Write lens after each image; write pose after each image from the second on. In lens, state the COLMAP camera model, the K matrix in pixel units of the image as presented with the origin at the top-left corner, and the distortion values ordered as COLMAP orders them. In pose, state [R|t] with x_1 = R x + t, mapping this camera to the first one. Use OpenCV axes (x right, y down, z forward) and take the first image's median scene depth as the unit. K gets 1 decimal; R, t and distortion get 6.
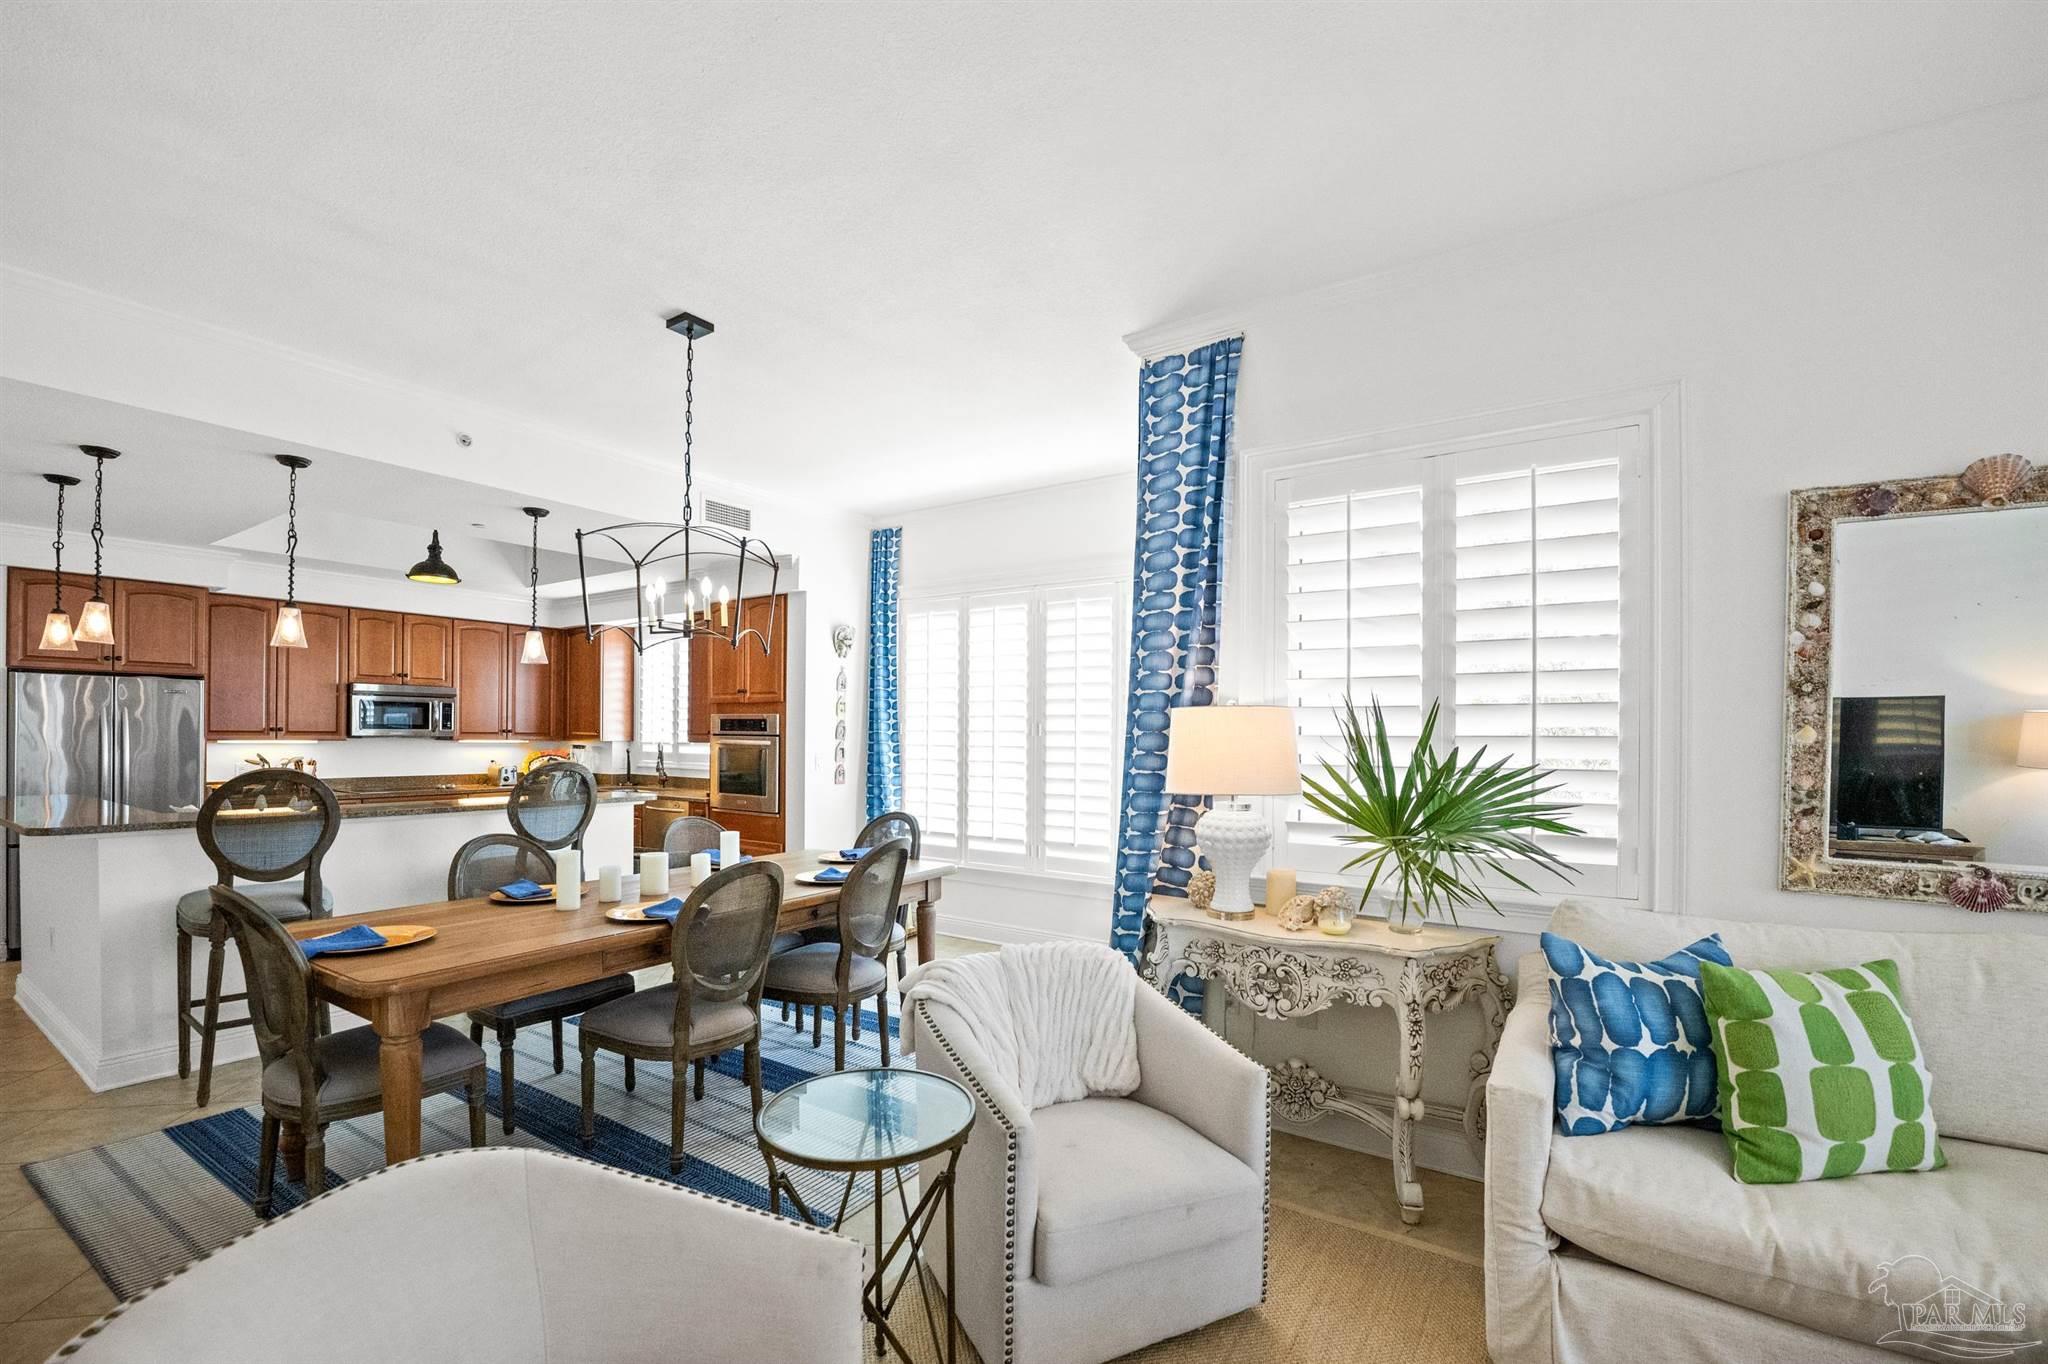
lens RADIAL K [[862.1, 0, 1040.5], [0, 862.1, 740.1], [0, 0, 1]] dist [-0.023181, 0.001216]
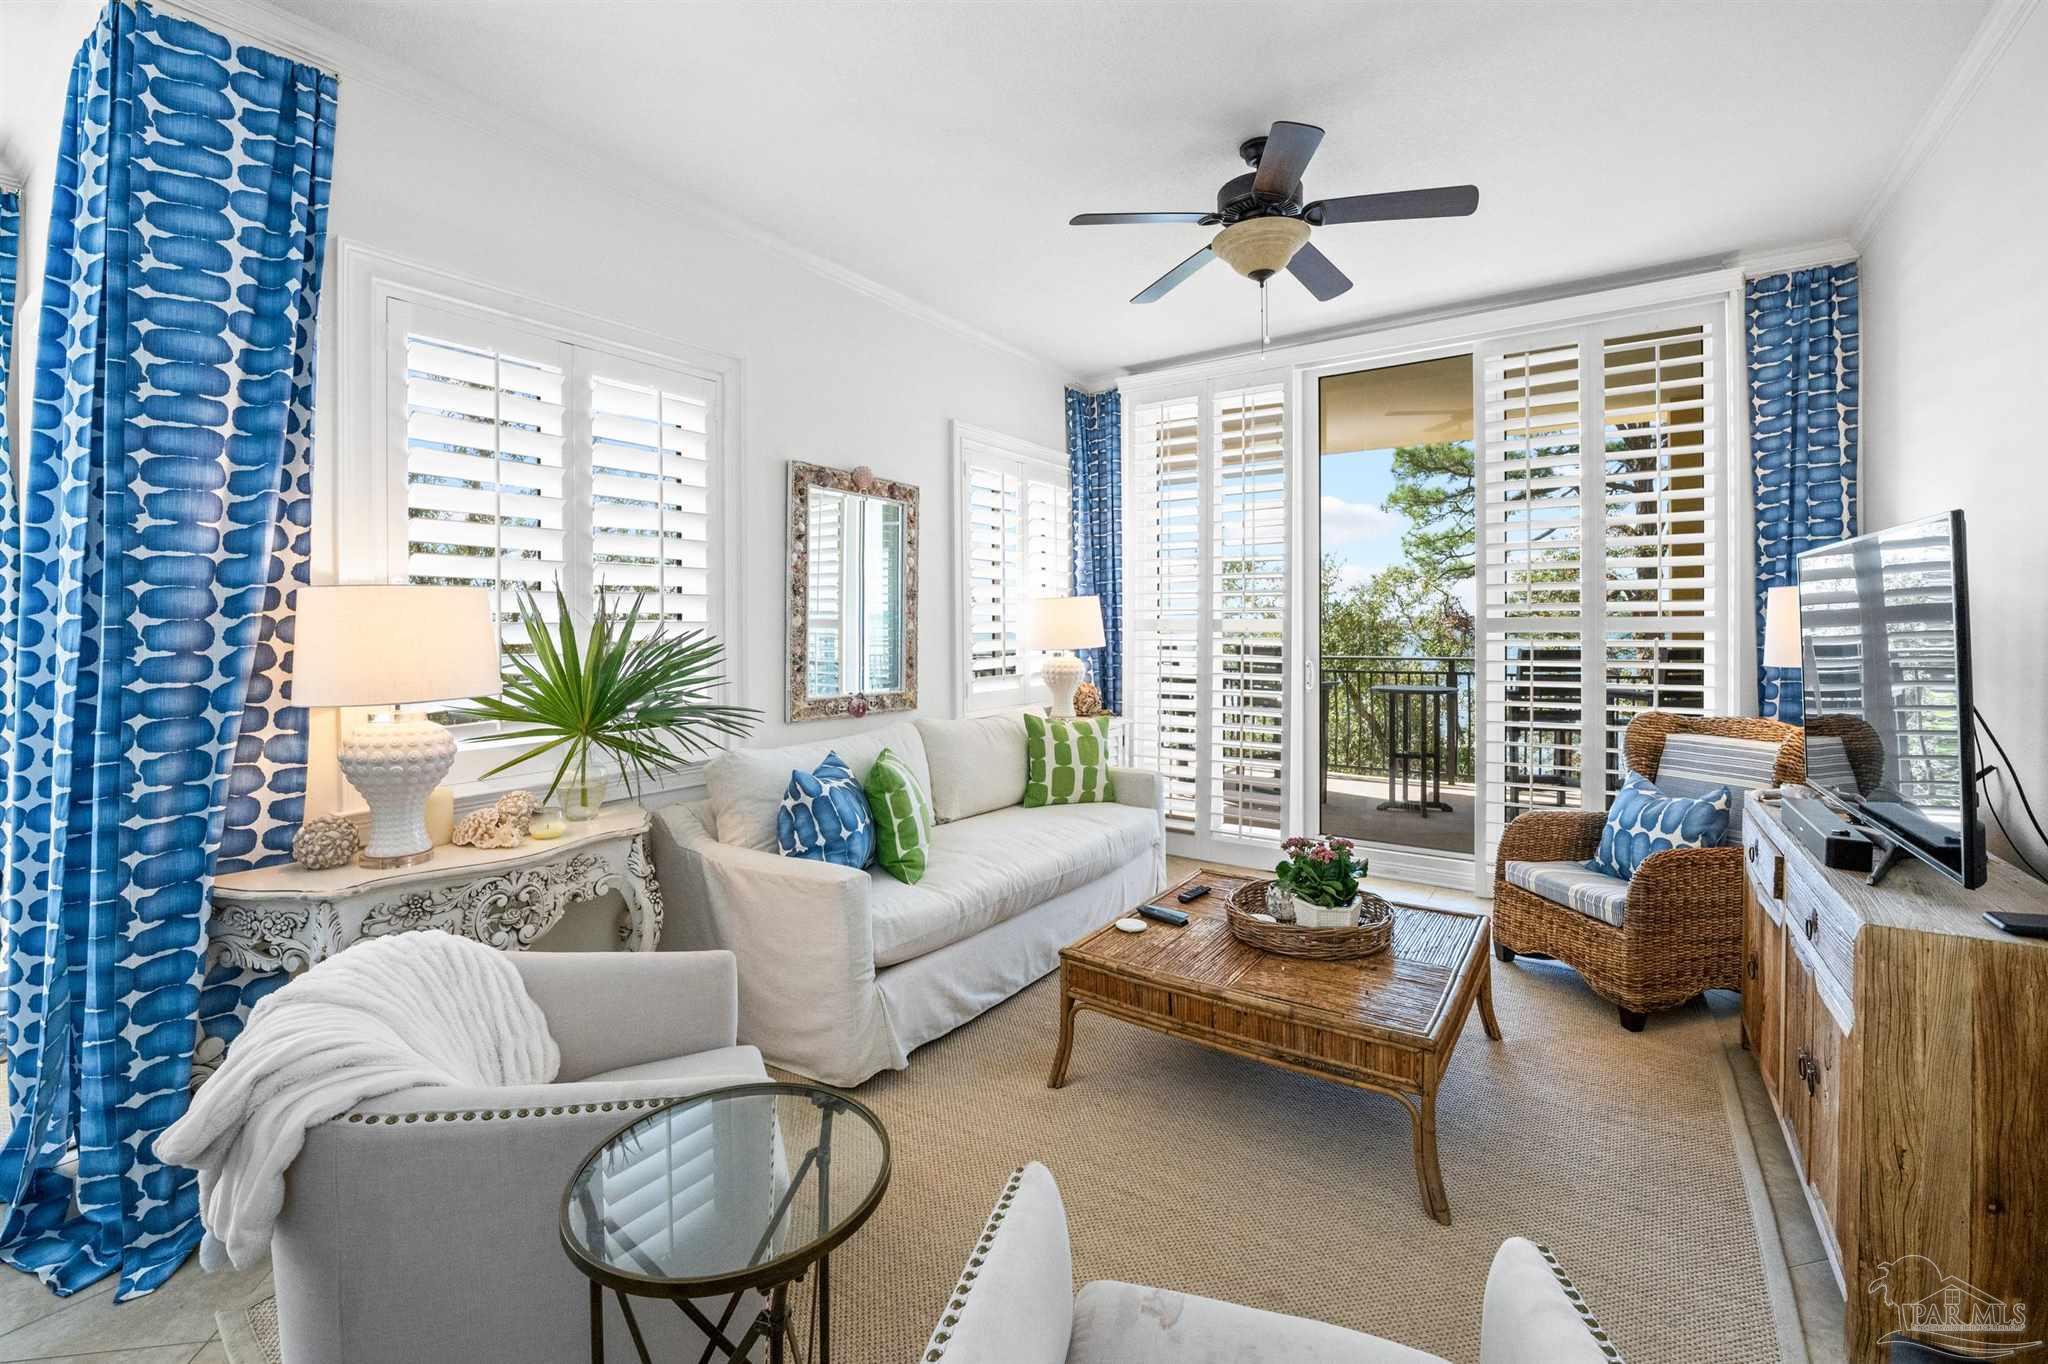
lens RADIAL K [[862.1, 0, 1019.6], [0, 862.1, 628.1], [0, 0, 1]] dist [-0.023181, 0.001216]
pose [[0.024877, -0.016007, 0.999562, -0.462855], [0.007258, 0.999848, 0.015831, -0.008723], [-0.999664, 0.006861, 0.024989, 0.388818]]
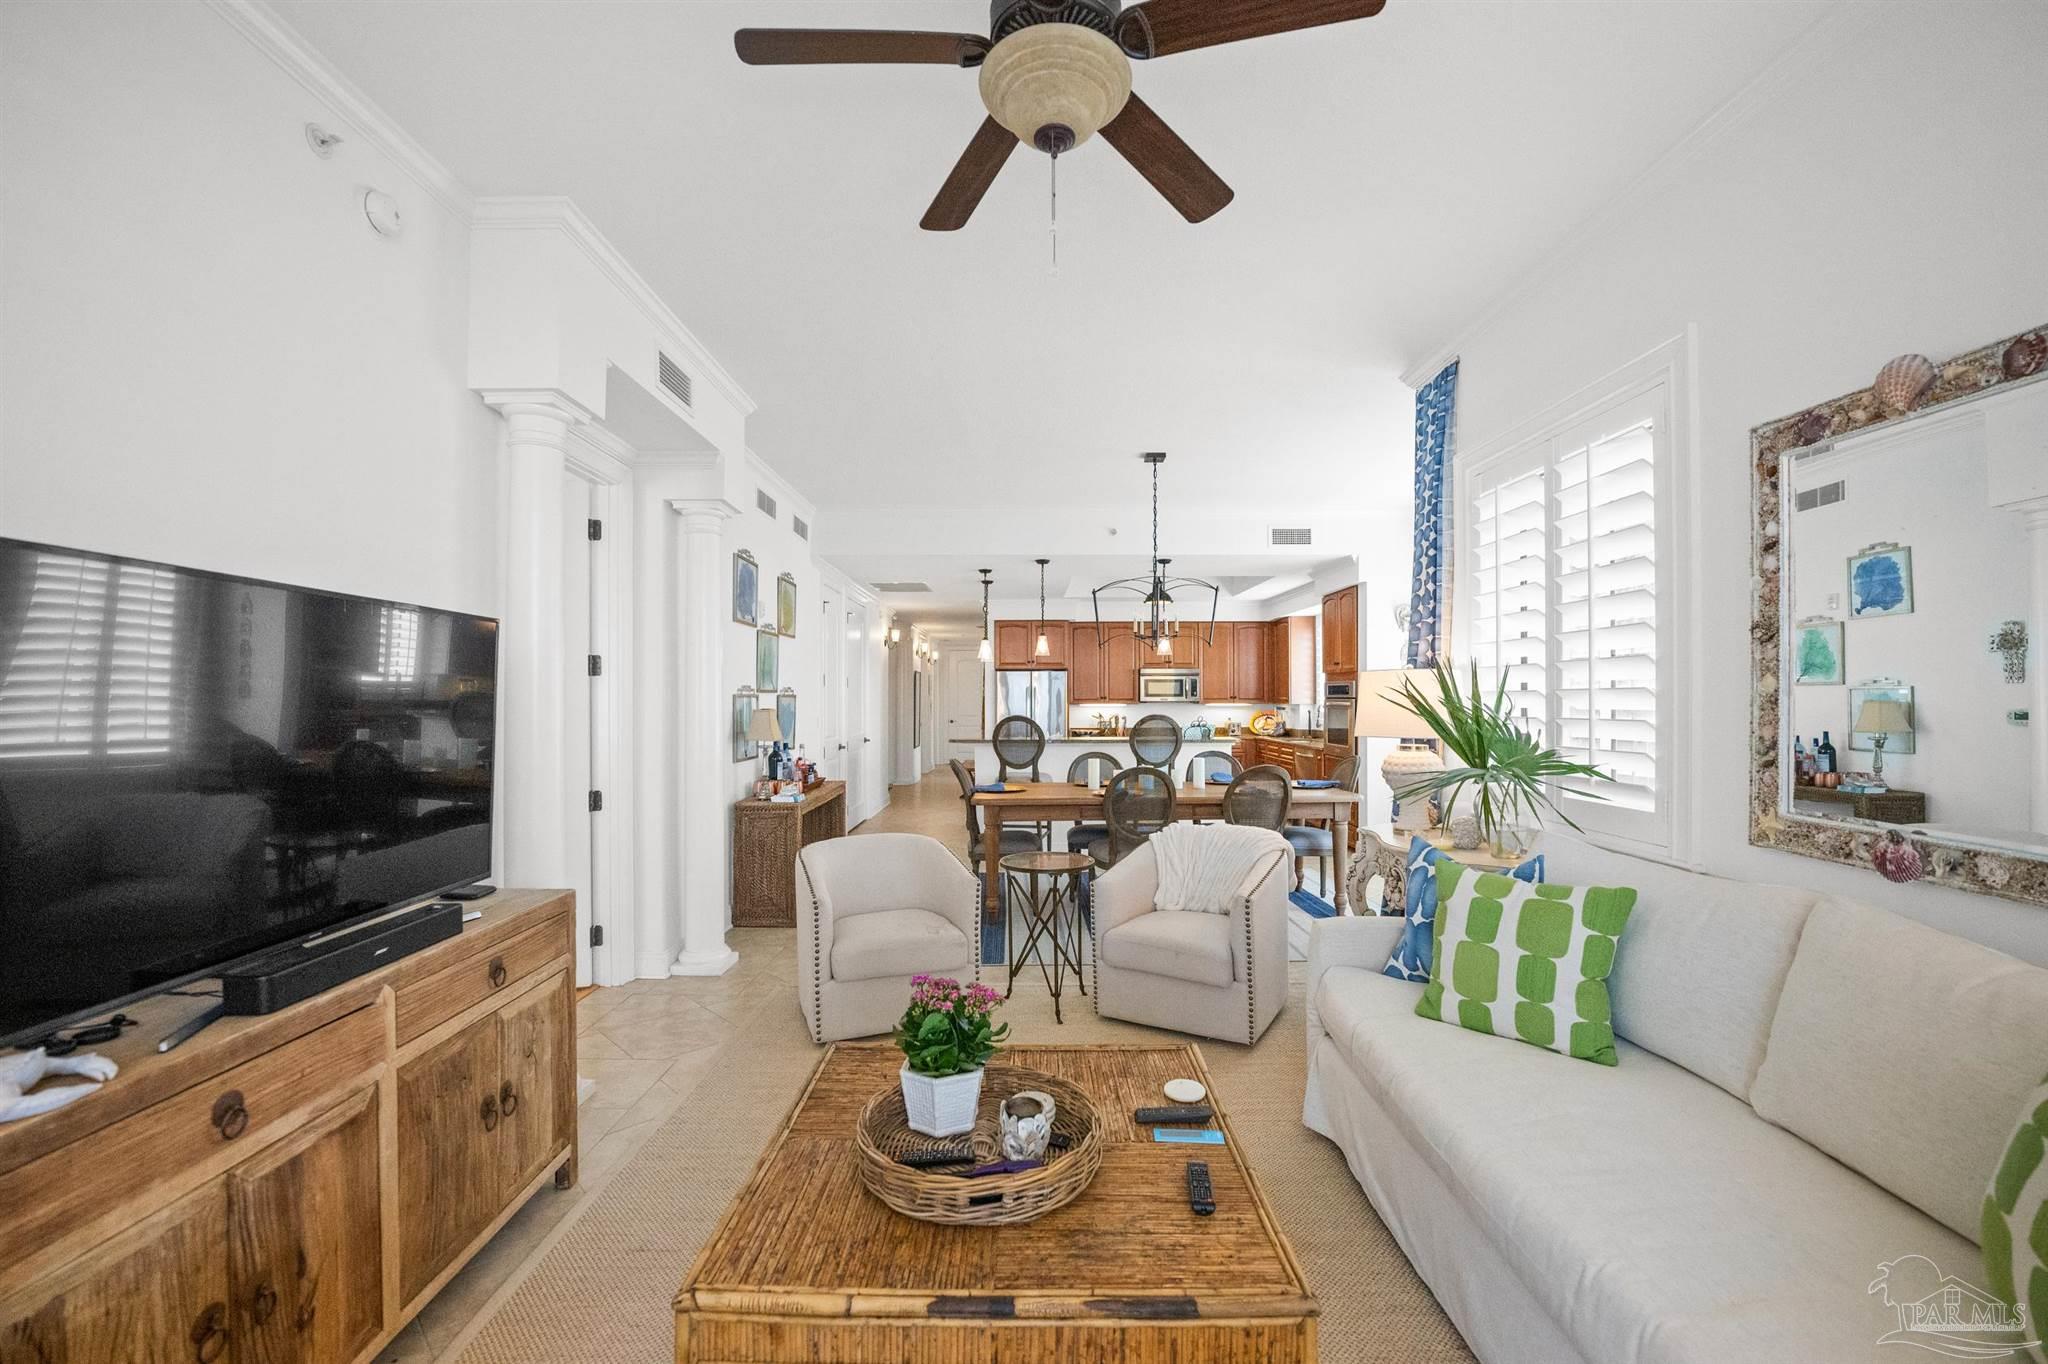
lens RADIAL K [[862.1, 0, 1013.1], [0, 862.1, 698.6], [0, 0, 1]] dist [-0.023181, 0.001216]
pose [[0.536434, -0.009380, -0.843890, 0.878277], [0.000041, 0.999939, -0.011088, 0.015652], [0.843942, 0.005914, 0.536402, -0.157687]]
